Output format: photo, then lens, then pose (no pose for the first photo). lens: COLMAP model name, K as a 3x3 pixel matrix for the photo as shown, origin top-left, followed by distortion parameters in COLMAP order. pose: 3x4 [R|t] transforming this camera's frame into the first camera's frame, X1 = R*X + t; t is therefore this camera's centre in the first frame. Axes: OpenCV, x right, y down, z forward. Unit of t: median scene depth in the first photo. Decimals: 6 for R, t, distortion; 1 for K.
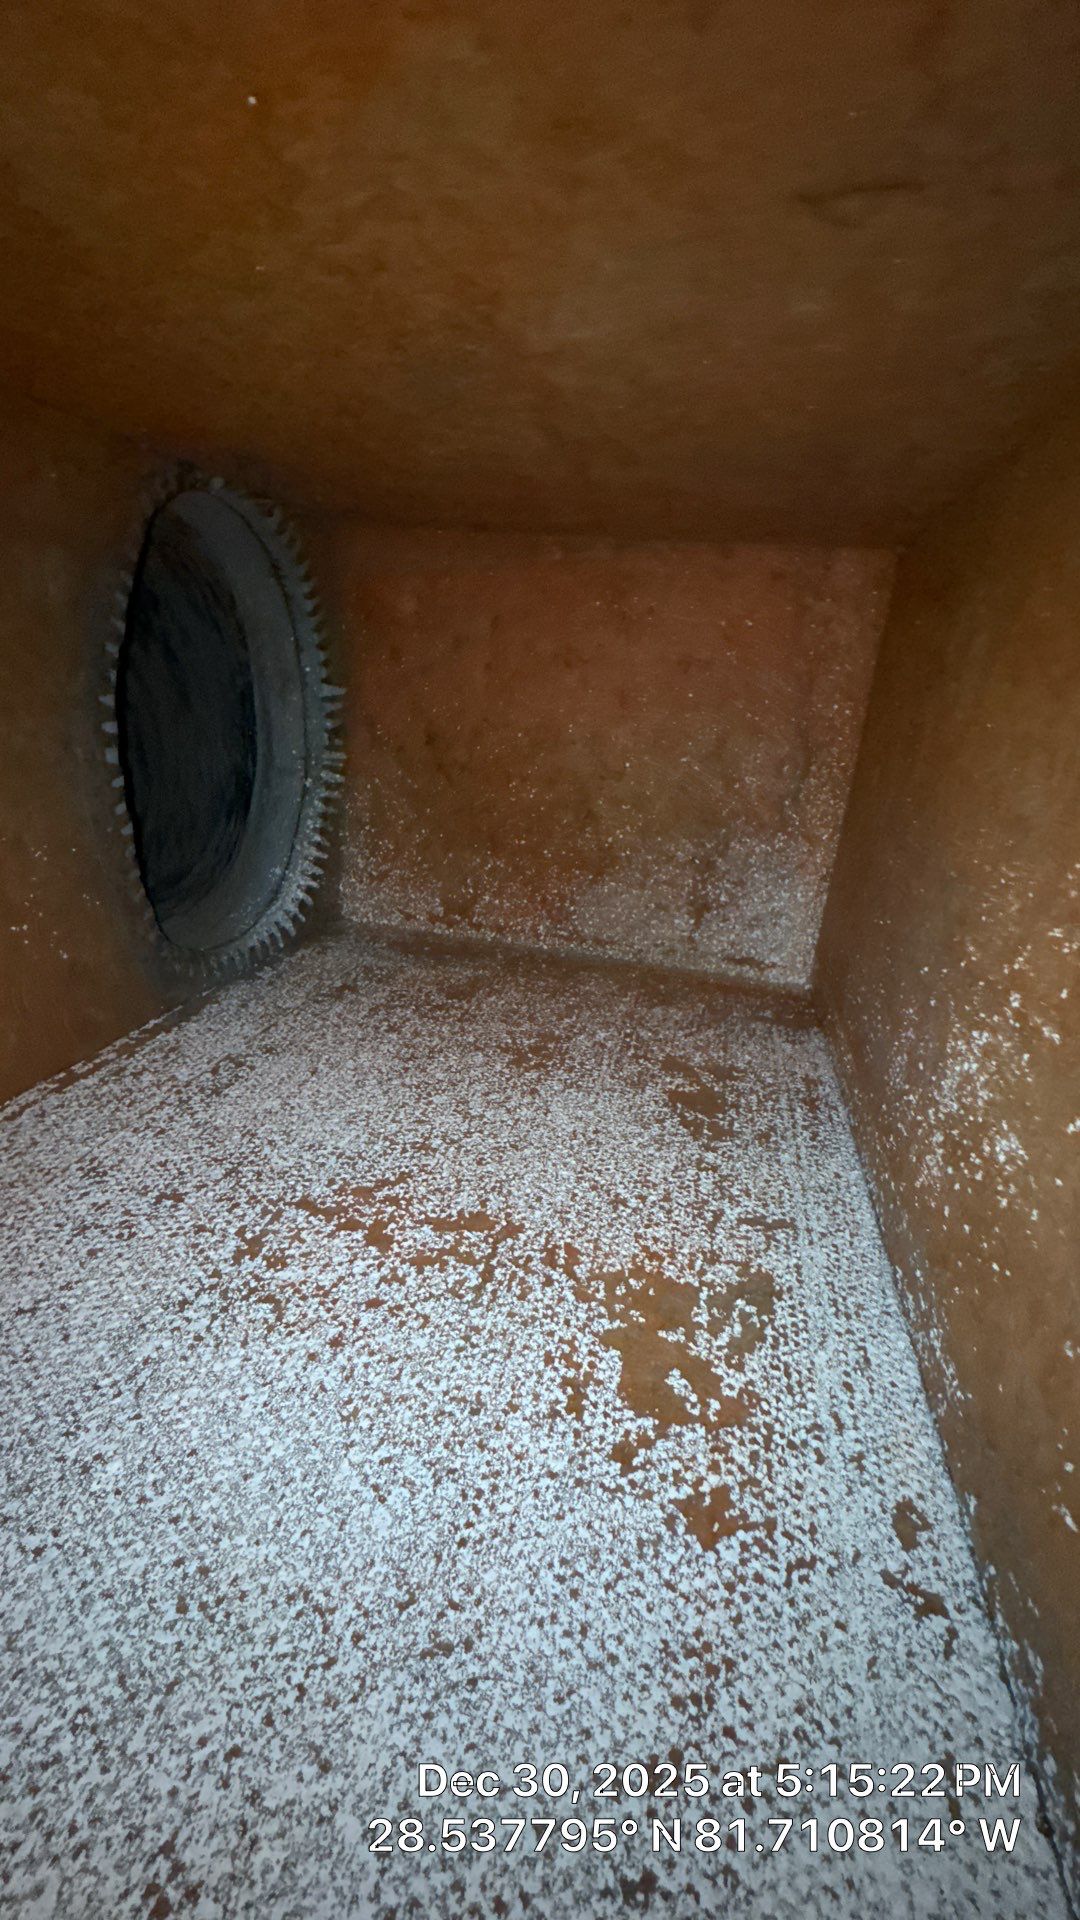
lens RADIAL K [[761.9, 0, 542.3], [0, 761.9, 957.1], [0, 0, 1]] dist [-0.008171, 0.000879]
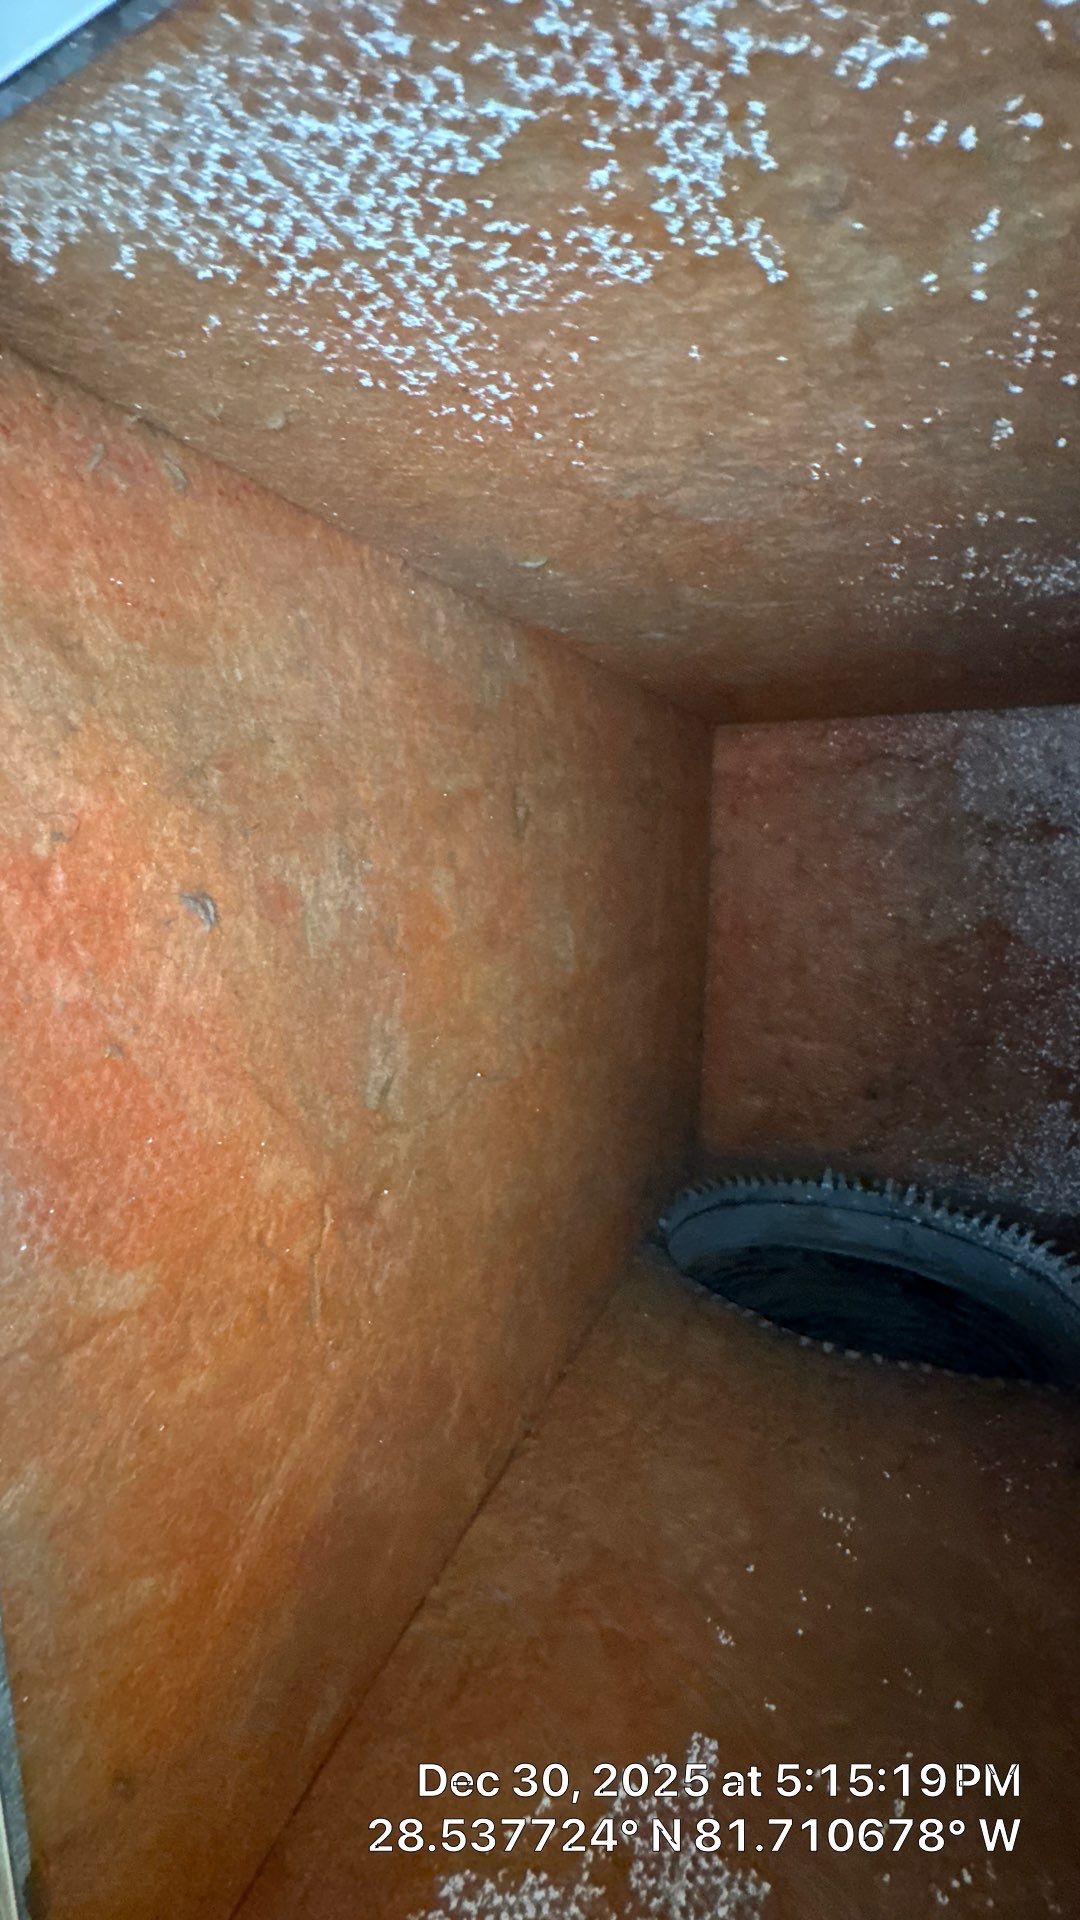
lens RADIAL K [[761.9, 0, 539.8], [0, 761.9, 956.7], [0, 0, 1]] dist [-0.008171, 0.000879]
pose [[0.026608, -0.996571, 0.078348, -0.071083], [0.713990, -0.035909, -0.699235, 0.222652], [0.699650, 0.074545, 0.710586, -0.193110]]
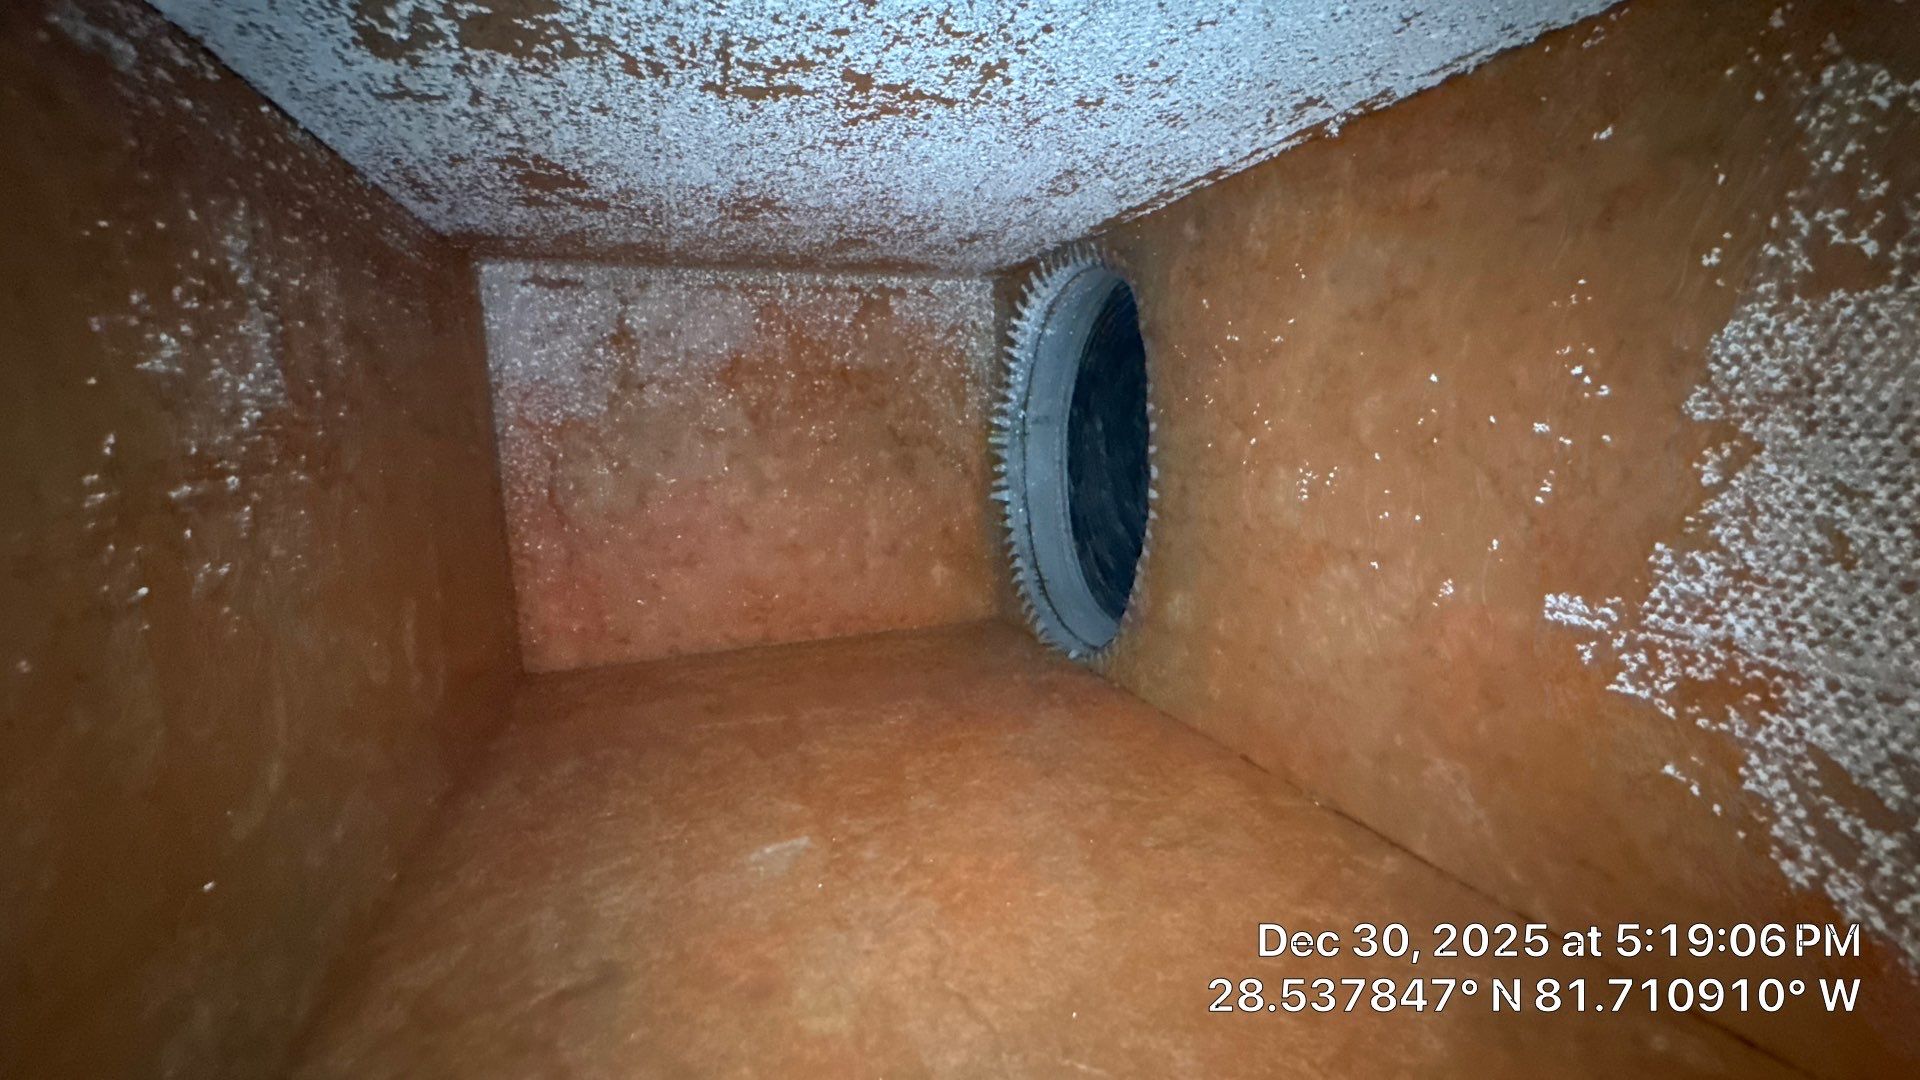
lens RADIAL K [[761.9, 0, 958.3], [0, 761.9, 538.7], [0, 0, 1]] dist [-0.008171, 0.000879]
pose [[-0.987645, 0.117244, -0.103977, -0.128733], [-0.052807, -0.873700, -0.483590, 0.237543], [-0.147543, -0.472125, 0.869097, -0.041528]]
